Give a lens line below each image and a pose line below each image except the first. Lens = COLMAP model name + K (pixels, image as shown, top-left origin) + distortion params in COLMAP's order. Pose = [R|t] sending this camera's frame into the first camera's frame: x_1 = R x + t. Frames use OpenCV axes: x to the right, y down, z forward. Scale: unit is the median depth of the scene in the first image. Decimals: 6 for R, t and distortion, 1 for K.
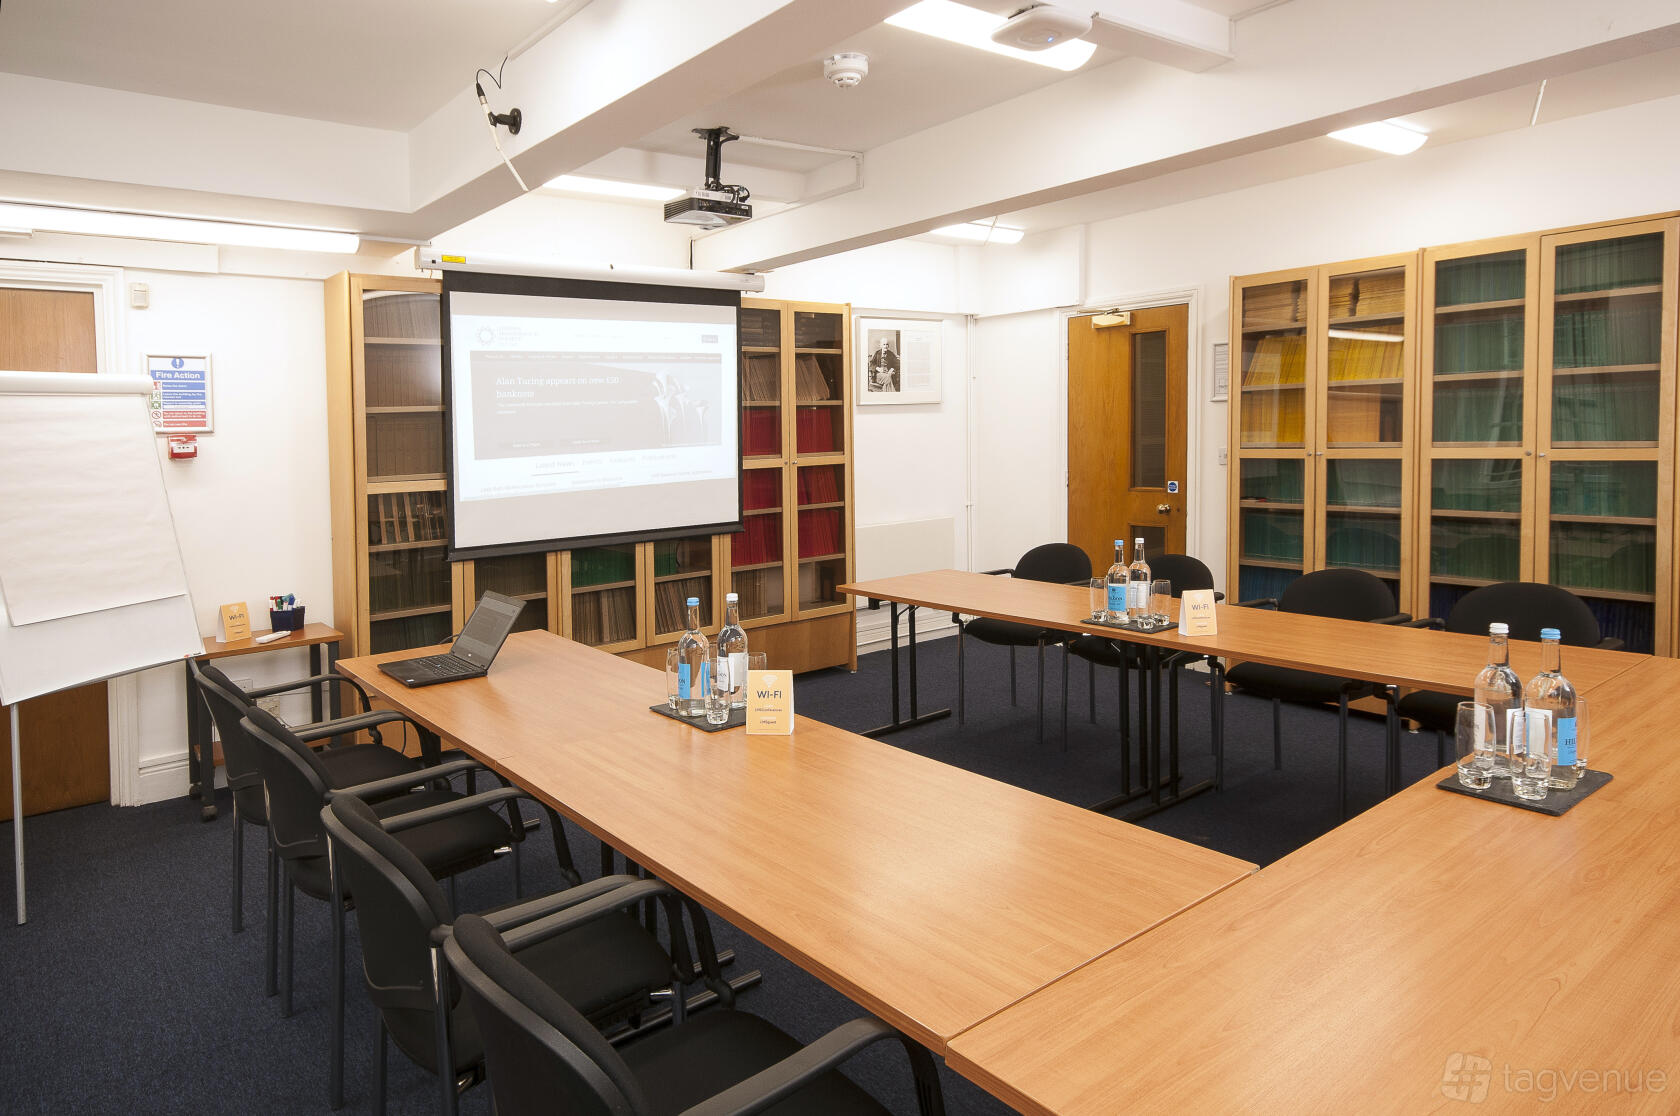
lens RADIAL K [[1038.2, 0, 840.6], [0, 1038.2, 567.2], [0, 0, 1]] dist [0.006765, 0.002580]
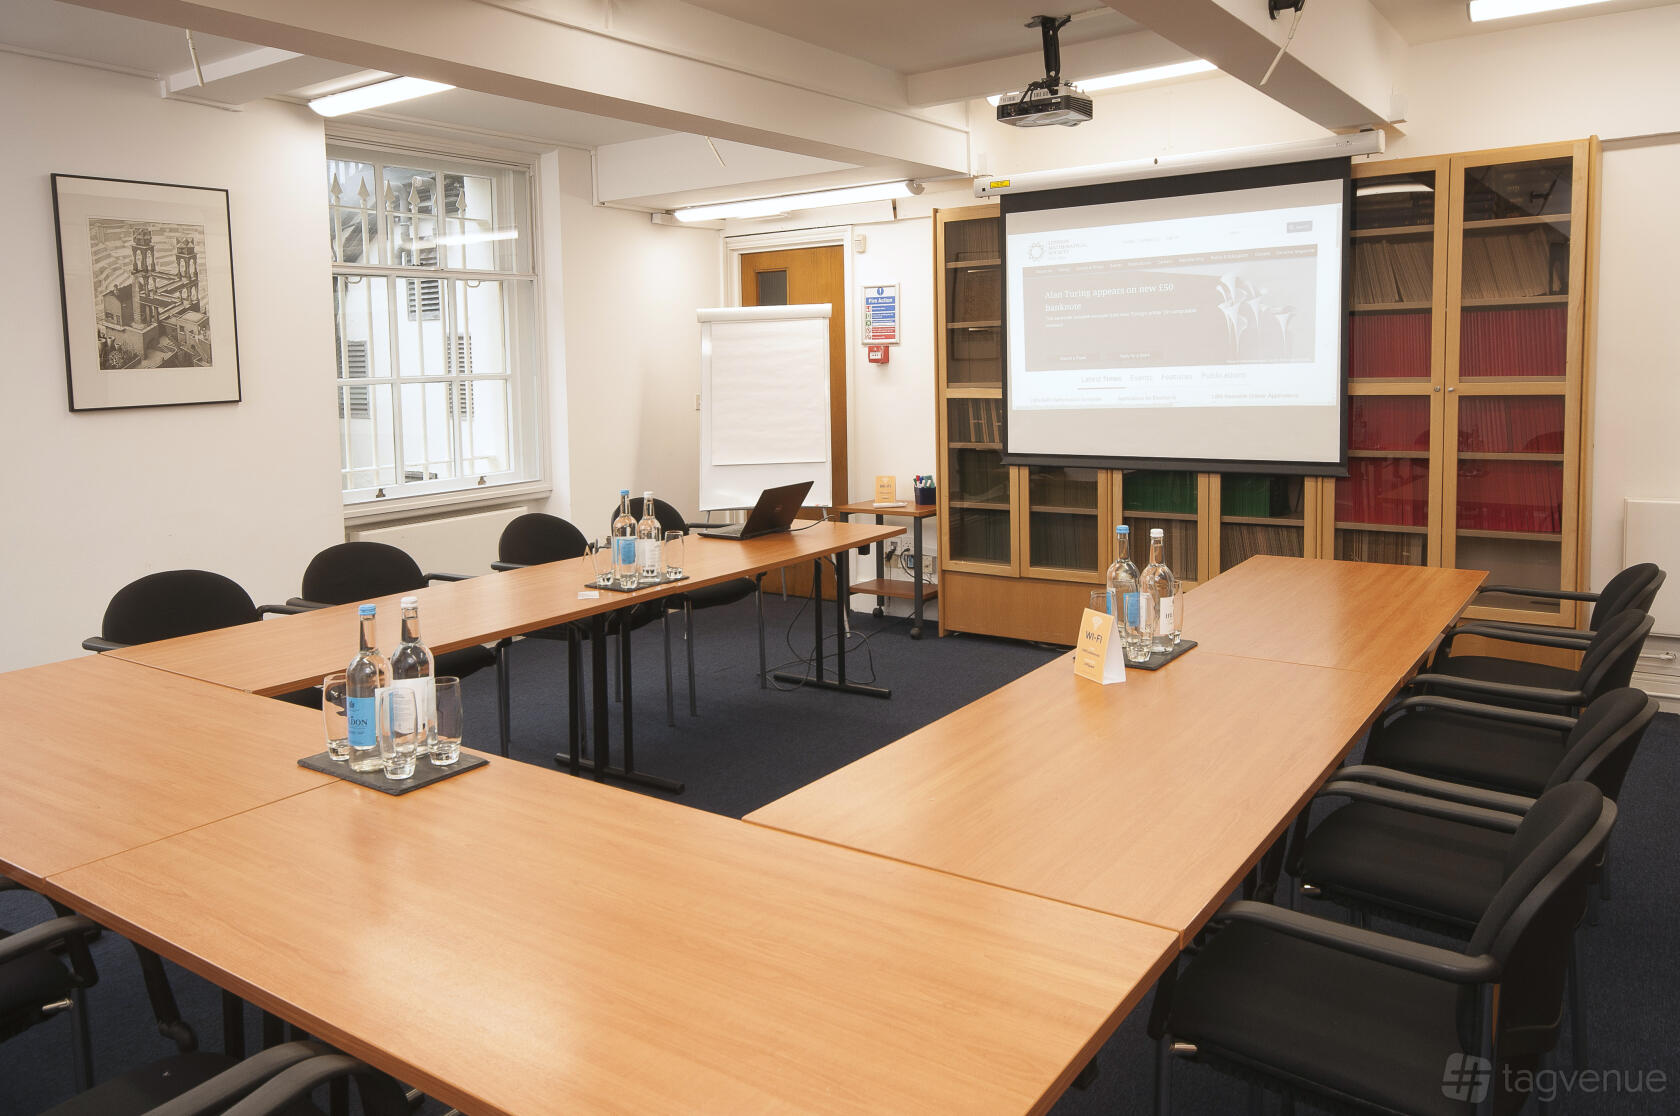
lens RADIAL K [[1204.4, 0, 839.6], [0, 1204.4, 551.4], [0, 0, 1]] dist [0.004891, 0.005105]
pose [[0.266633, 0.181482, -0.946557, 0.718121], [-0.109659, 0.981447, 0.157282, -0.087441], [0.957539, 0.061861, 0.281588, 0.443183]]
